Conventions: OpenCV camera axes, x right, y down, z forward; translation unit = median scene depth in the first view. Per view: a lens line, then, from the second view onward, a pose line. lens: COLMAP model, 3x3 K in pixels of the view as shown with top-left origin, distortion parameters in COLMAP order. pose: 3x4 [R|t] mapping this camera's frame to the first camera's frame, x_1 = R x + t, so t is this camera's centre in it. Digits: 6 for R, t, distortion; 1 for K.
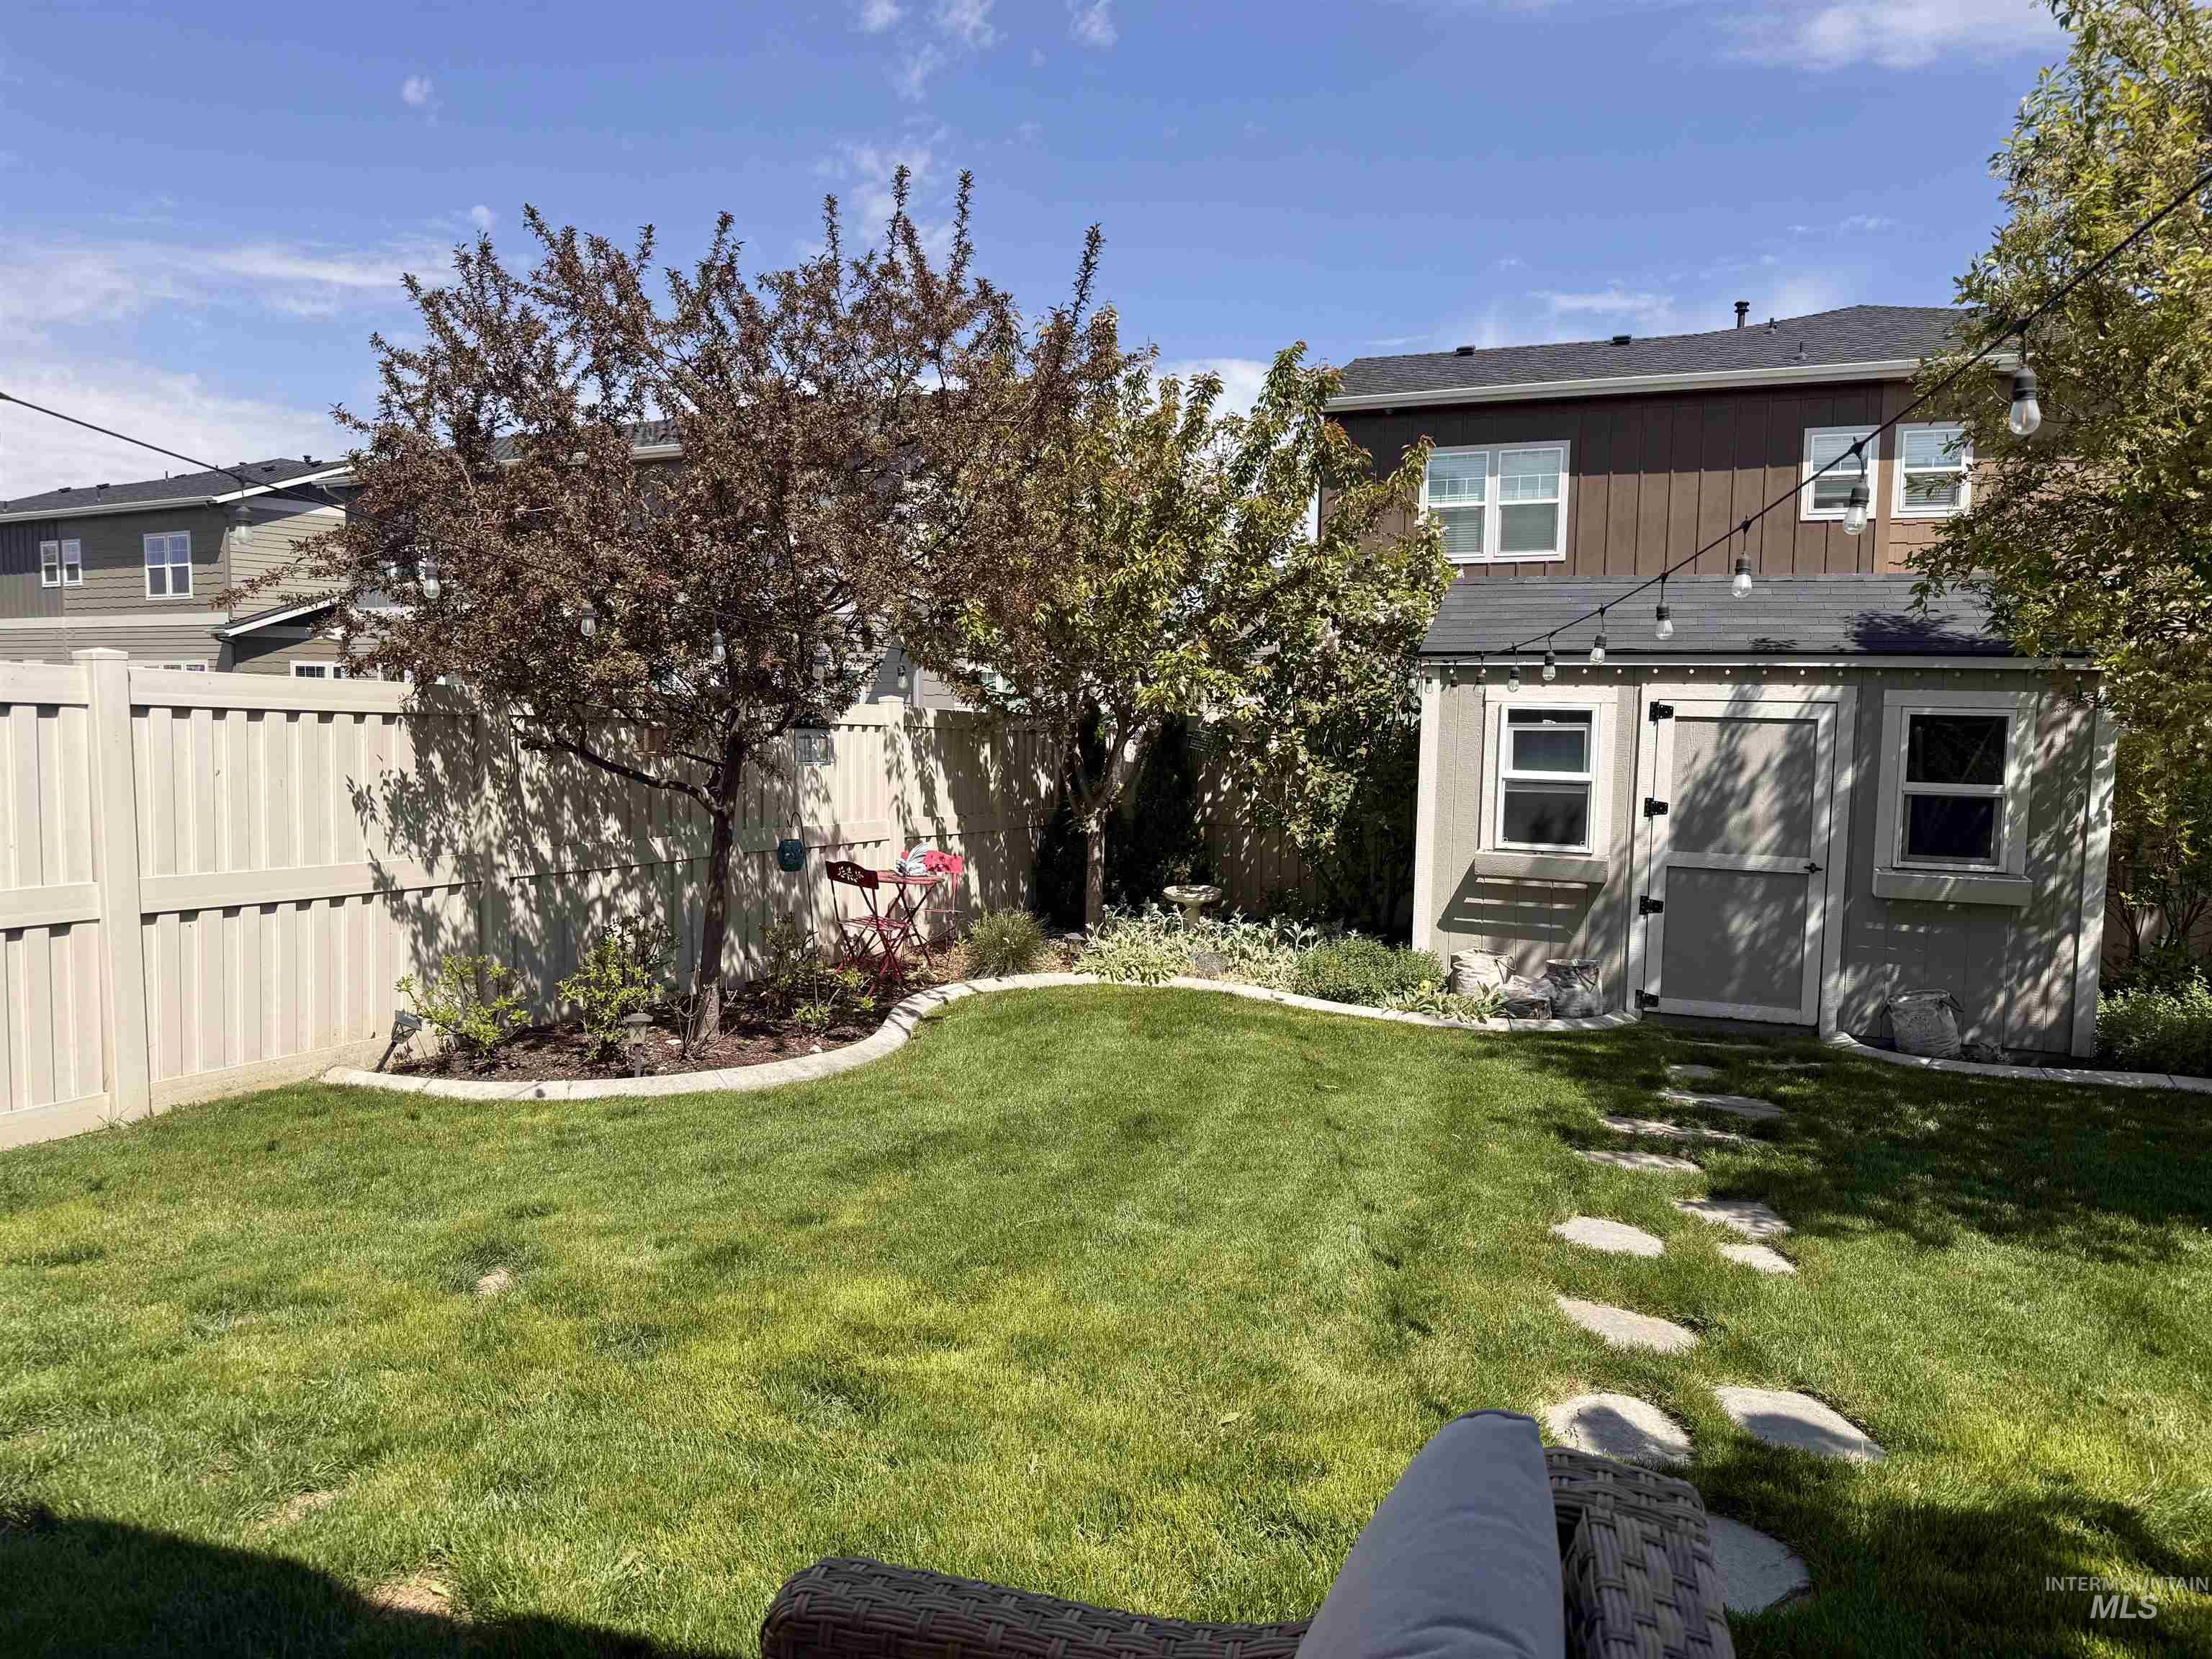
lens RADIAL K [[1580.7, 0, 1106.0], [0, 1580.7, 829.5], [0, 0, 1]] dist [0.012777, 0.002478]
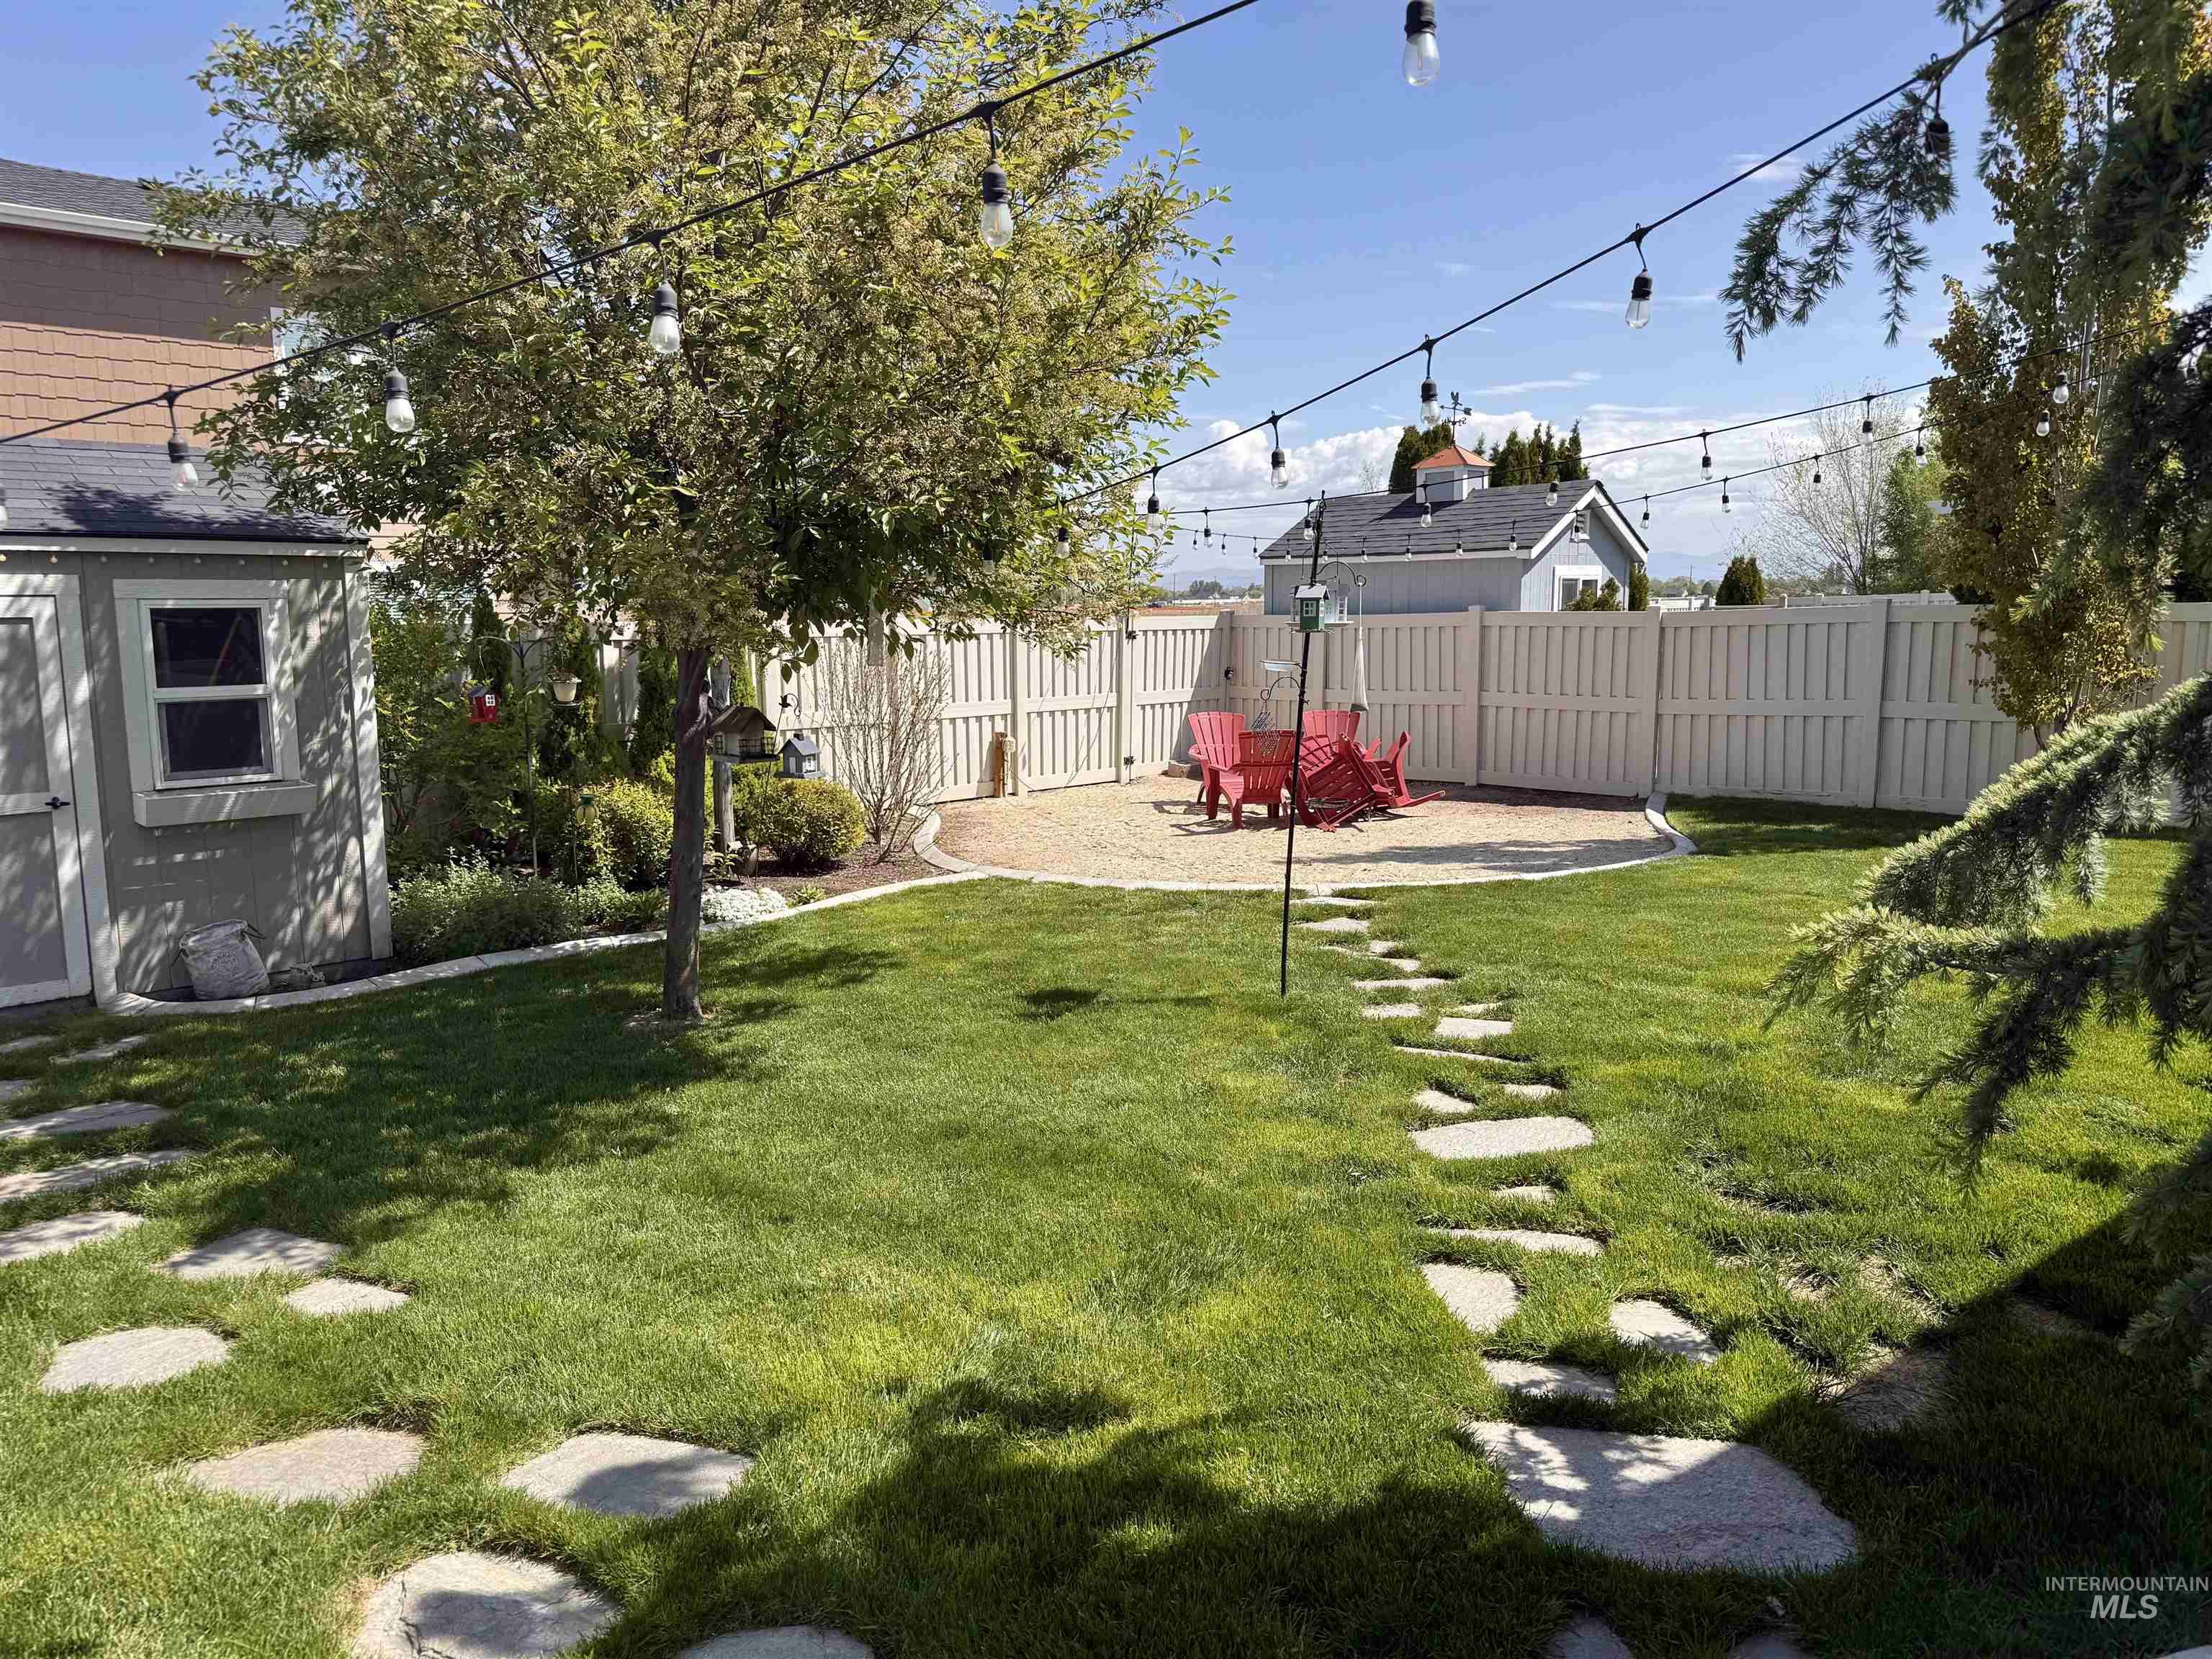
lens RADIAL K [[1580.7, 0, 1106.0], [0, 1580.7, 829.5], [0, 0, 1]] dist [0.012777, 0.002478]
pose [[0.414781, -0.150785, 0.897341, -0.062873], [0.093253, 0.988026, 0.122918, -0.012721], [-0.905130, 0.032696, 0.423876, 0.185955]]
